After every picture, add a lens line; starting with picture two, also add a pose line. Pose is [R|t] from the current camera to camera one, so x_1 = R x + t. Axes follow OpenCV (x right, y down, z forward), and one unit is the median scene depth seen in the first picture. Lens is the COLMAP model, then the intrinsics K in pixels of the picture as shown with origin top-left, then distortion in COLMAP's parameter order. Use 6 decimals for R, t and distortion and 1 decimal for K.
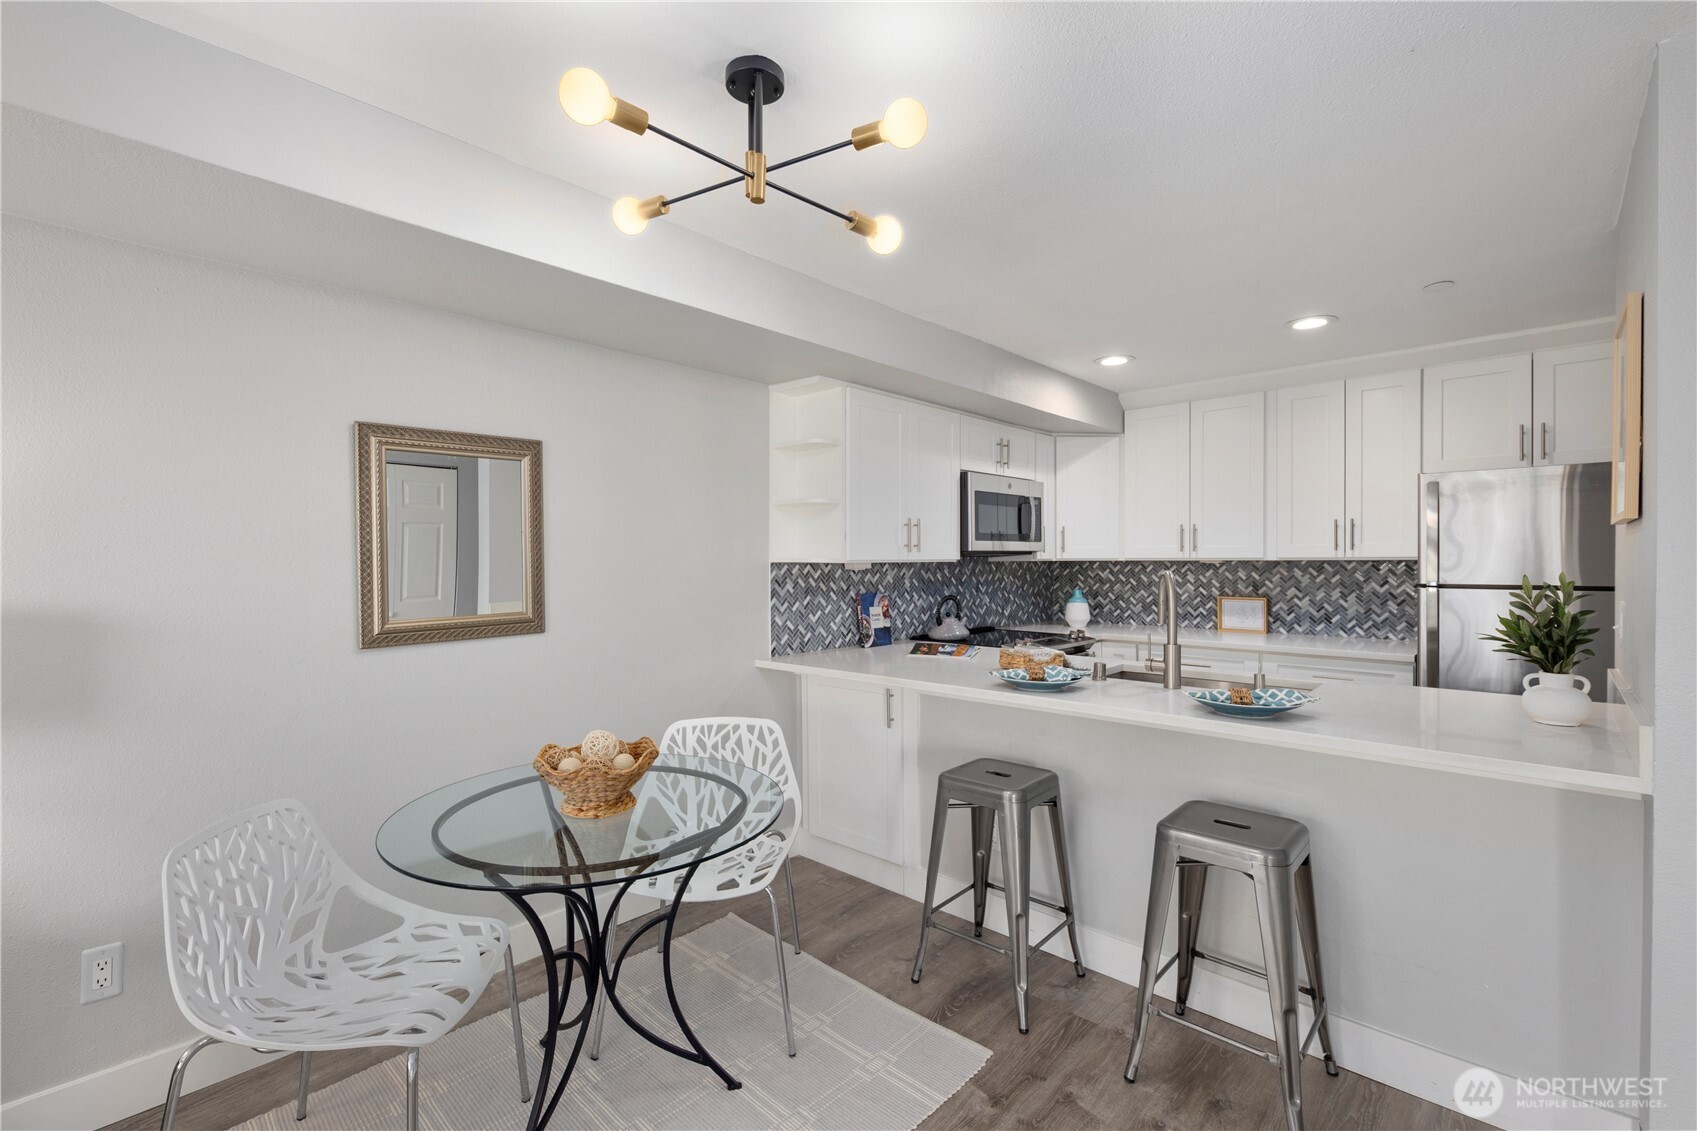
lens RADIAL K [[743.0, 0, 846.6], [0, 743.0, 552.6], [0, 0, 1]] dist [0.004745, -0.002379]
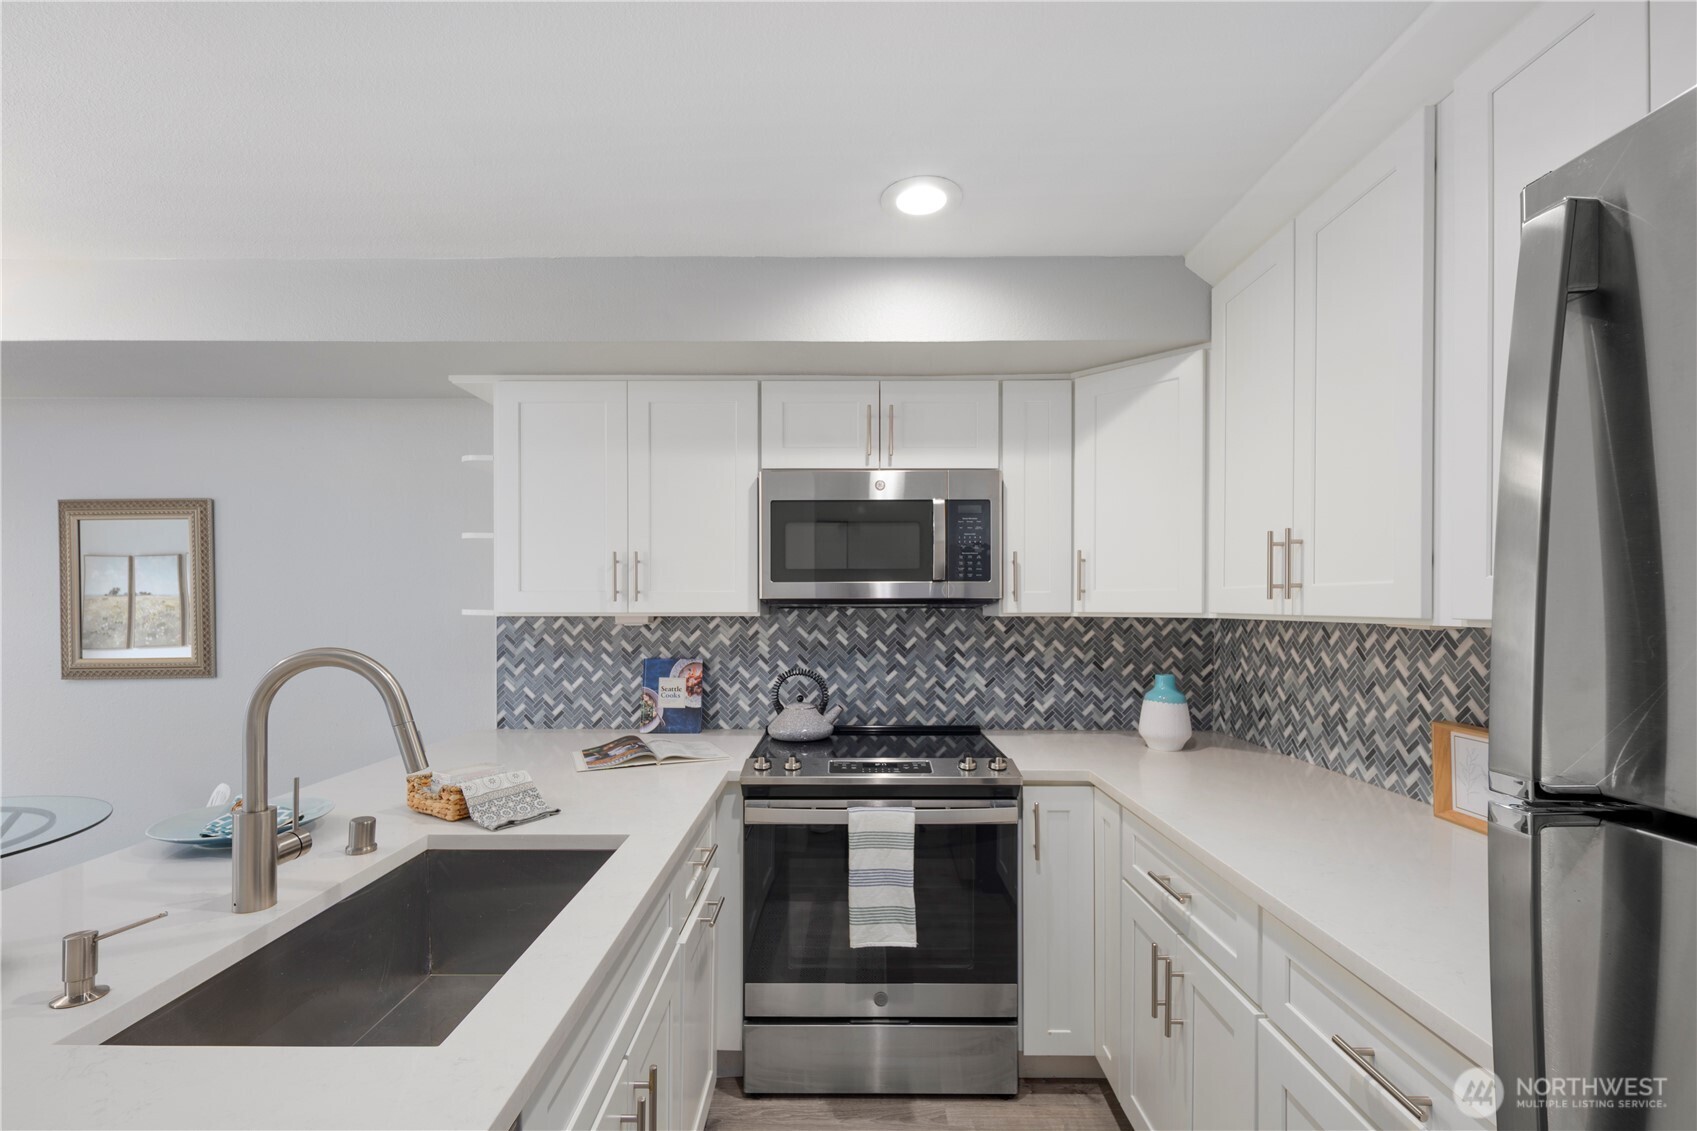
lens RADIAL K [[743.0, 0, 844.7], [0, 743.0, 611.3], [0, 0, 1]] dist [0.004745, -0.002379]
pose [[0.677694, 0.010790, -0.735265, 0.645584], [0.003301, 0.999838, 0.017715, -0.002782], [0.735337, -0.014432, 0.677548, 0.612199]]
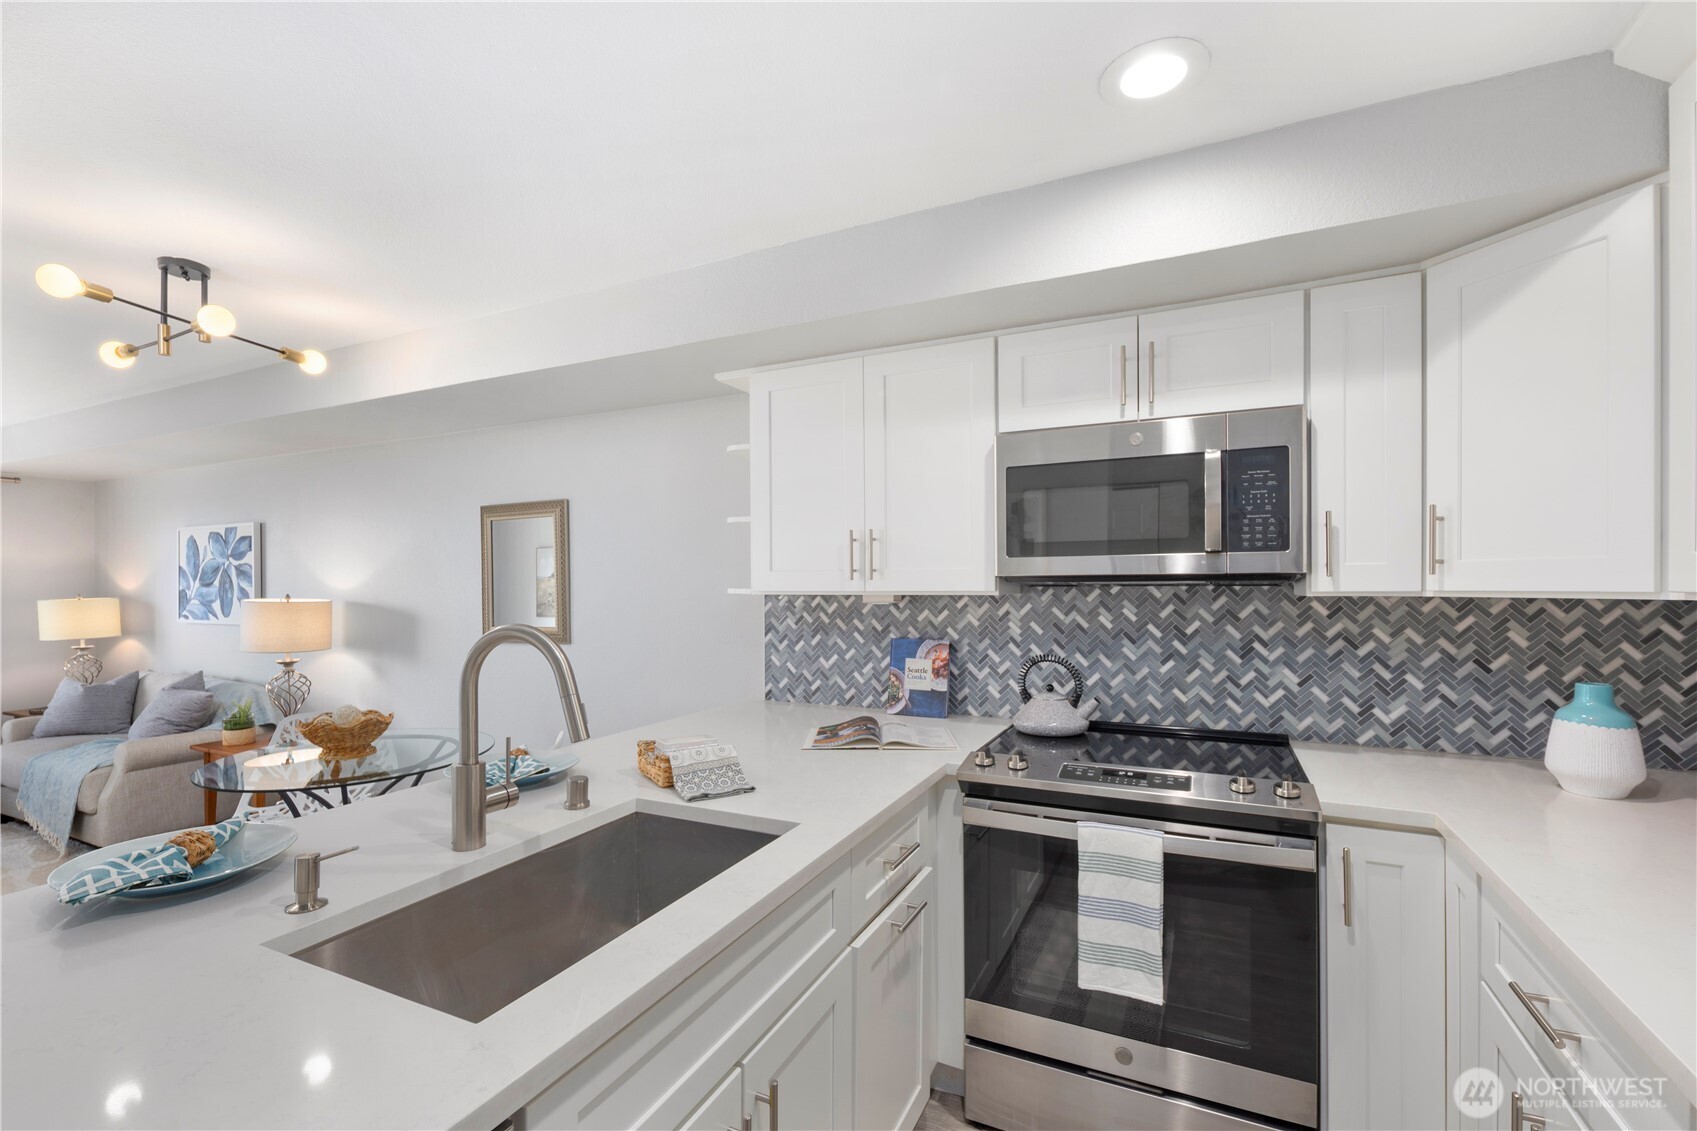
lens RADIAL K [[743.0, 0, 844.0], [0, 743.0, 588.5], [0, 0, 1]] dist [0.004745, -0.002379]
pose [[0.294646, 0.009218, -0.955562, 0.646326], [0.011839, 0.999842, 0.013296, -0.001942], [0.955533, -0.015231, 0.294491, 0.701228]]
